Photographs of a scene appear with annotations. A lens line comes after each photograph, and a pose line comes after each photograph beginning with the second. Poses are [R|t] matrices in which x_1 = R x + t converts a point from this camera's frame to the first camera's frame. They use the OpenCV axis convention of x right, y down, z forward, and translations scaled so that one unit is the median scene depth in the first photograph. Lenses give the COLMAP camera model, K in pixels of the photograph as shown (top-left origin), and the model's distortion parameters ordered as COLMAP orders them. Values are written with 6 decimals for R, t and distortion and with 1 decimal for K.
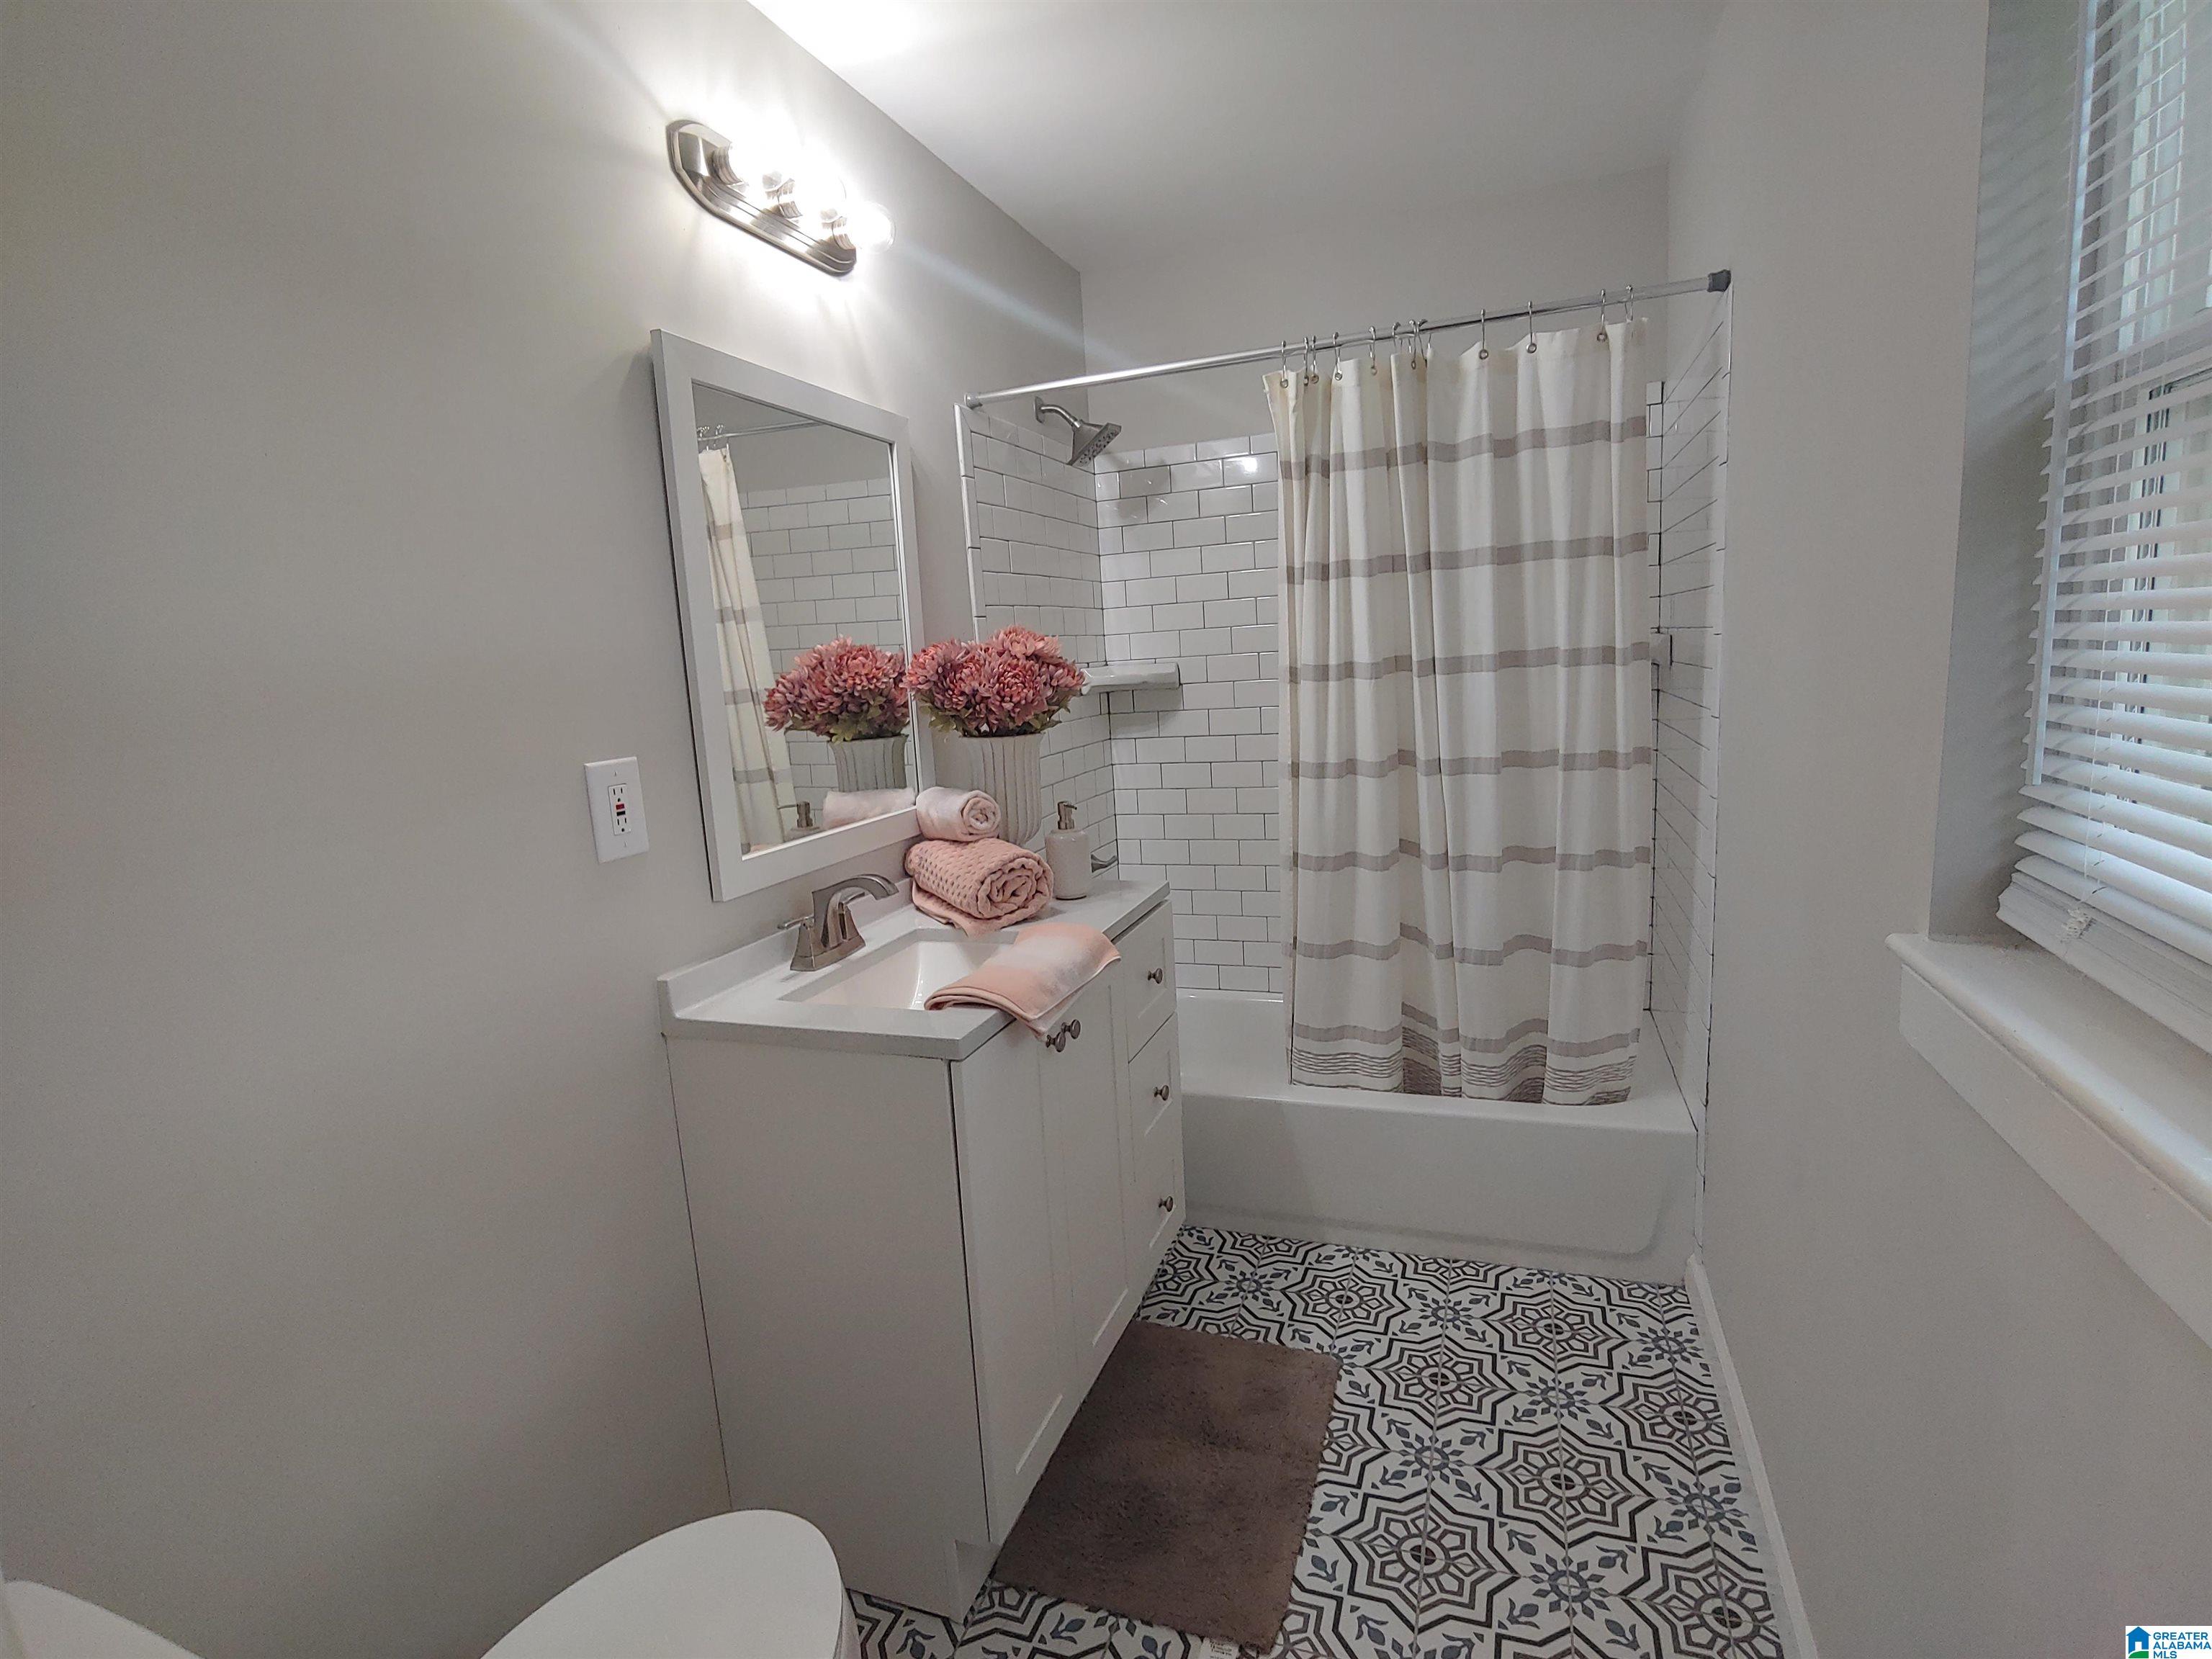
lens RADIAL K [[1064.0, 0, 1094.5], [0, 1064.0, 834.6], [0, 0, 1]] dist [-0.014689, -0.002559]
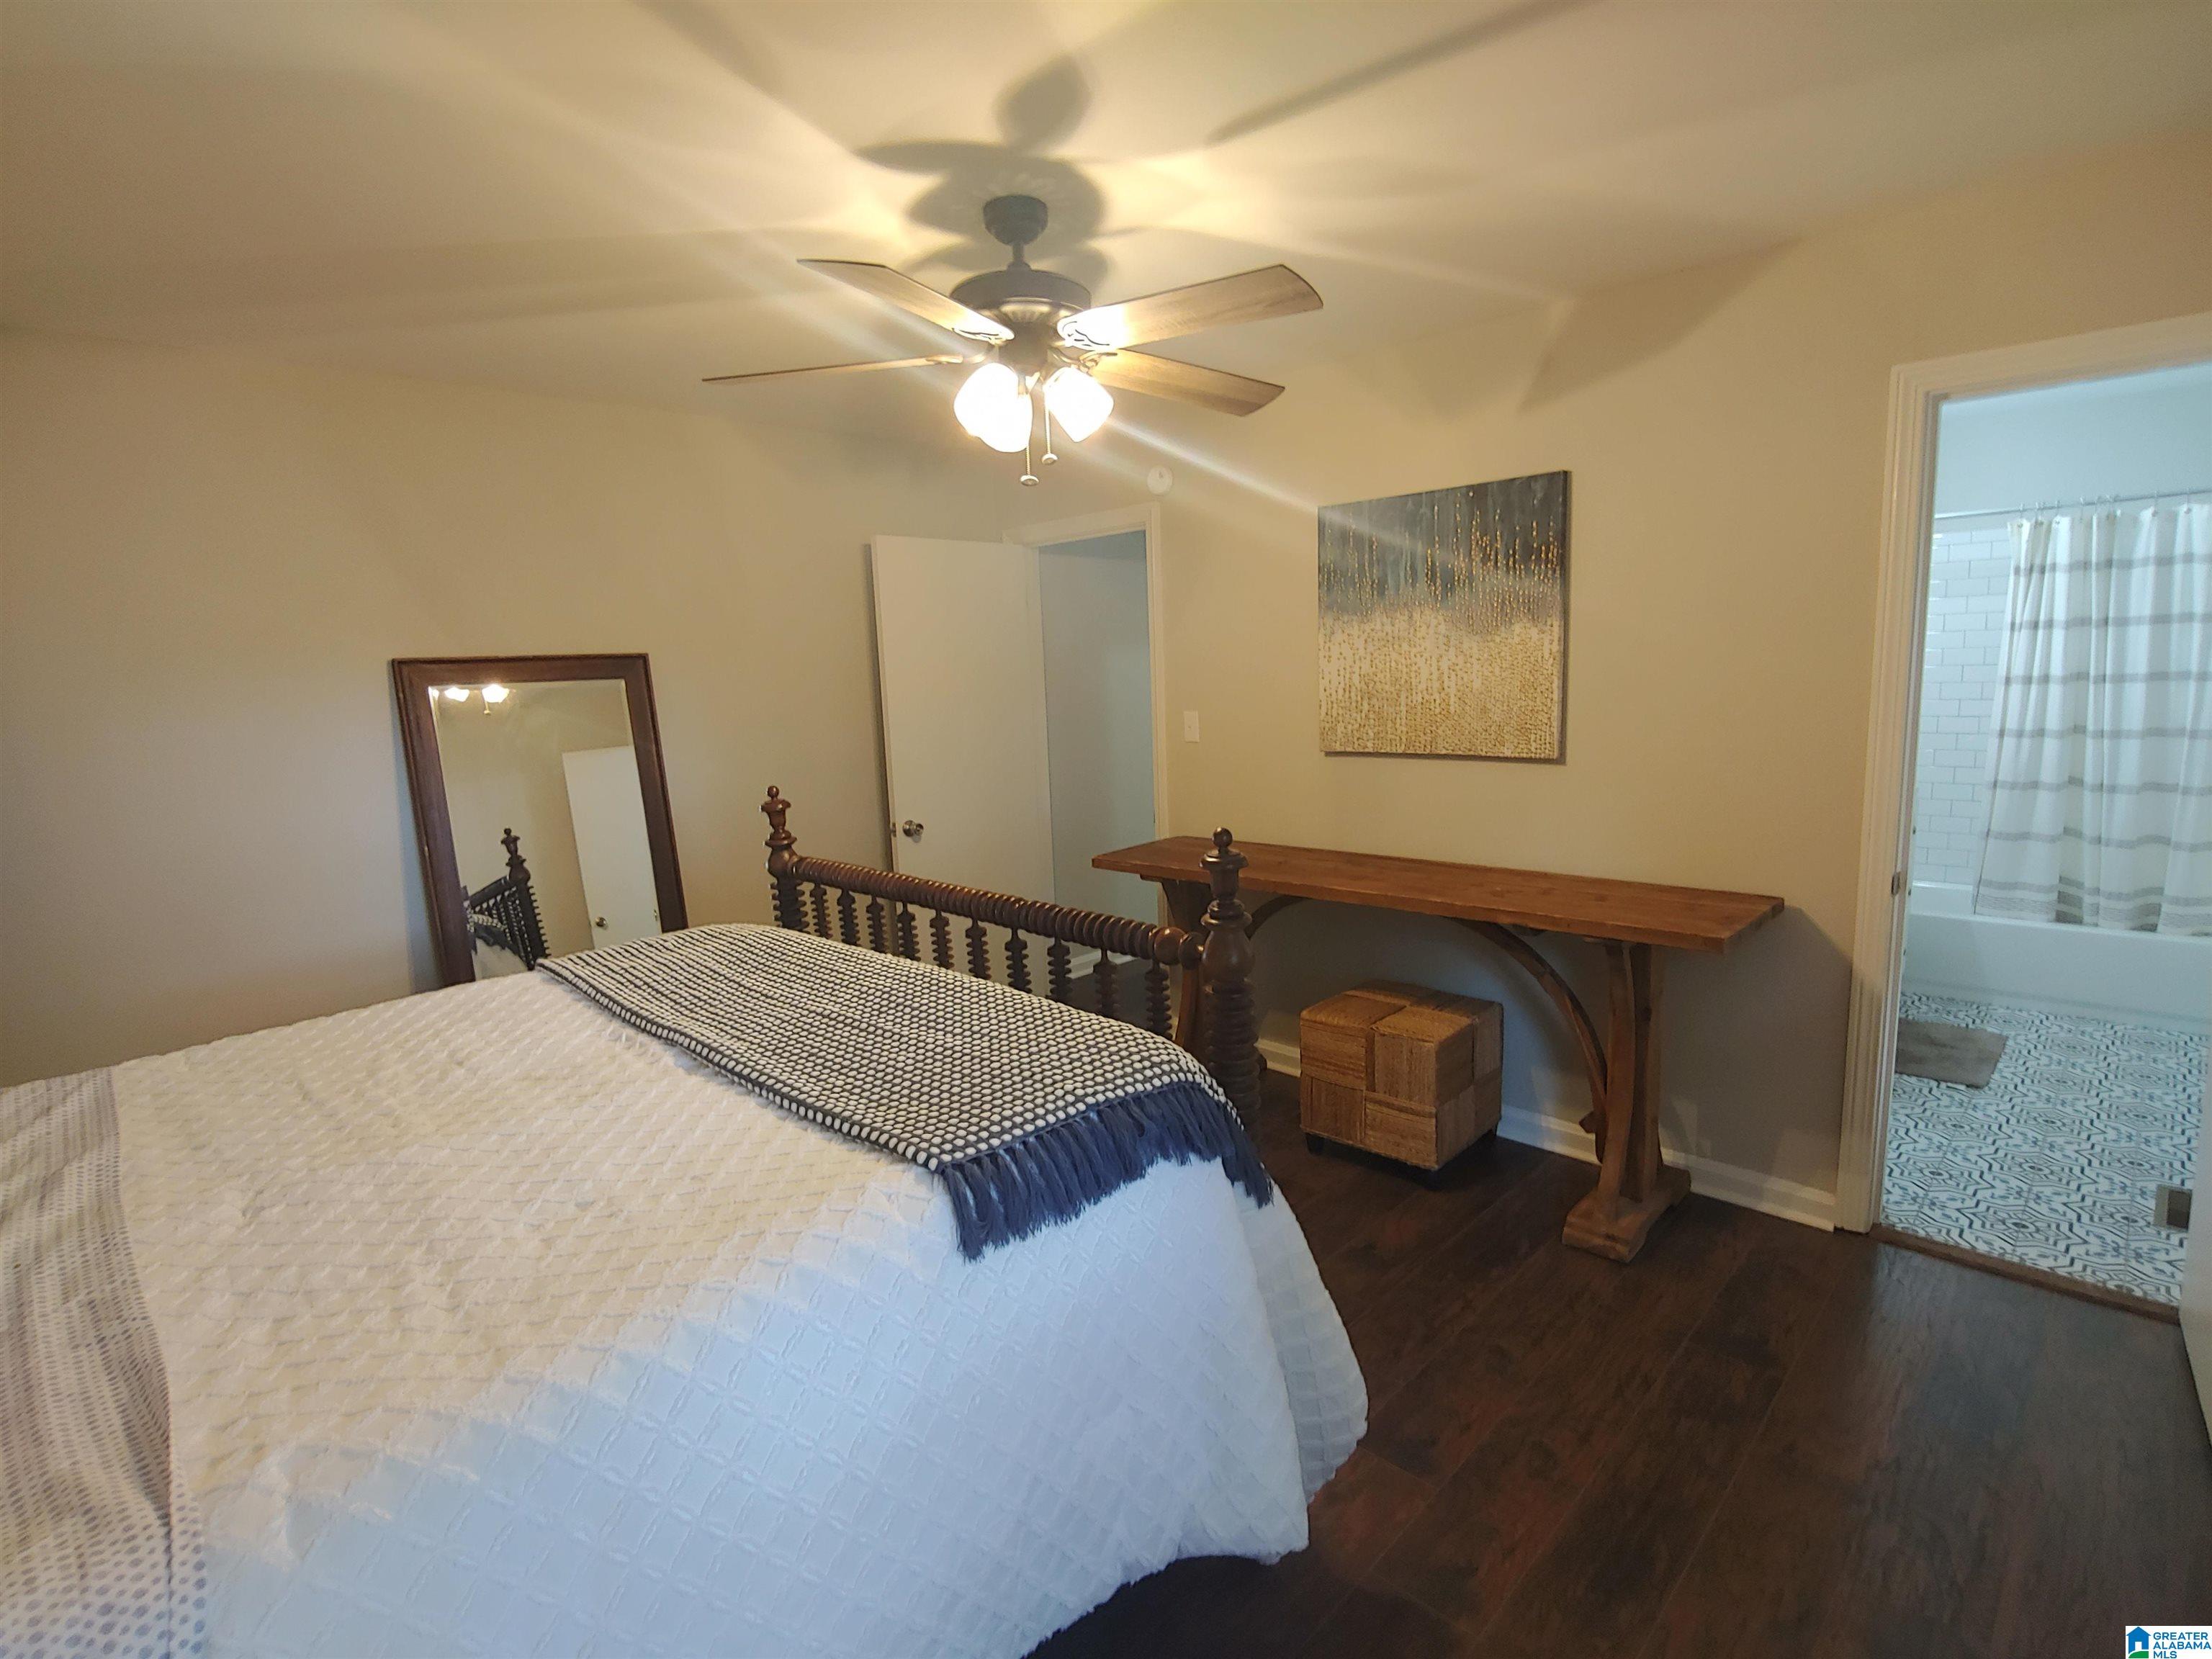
lens RADIAL K [[1064.0, 0, 1120.9], [0, 1064.0, 828.9], [0, 0, 1]] dist [-0.014689, -0.002559]
pose [[0.911229, 0.086423, -0.402732, -0.463950], [-0.082575, 0.996221, 0.026946, 0.186103], [0.403538, 0.008702, 0.914921, -1.300243]]
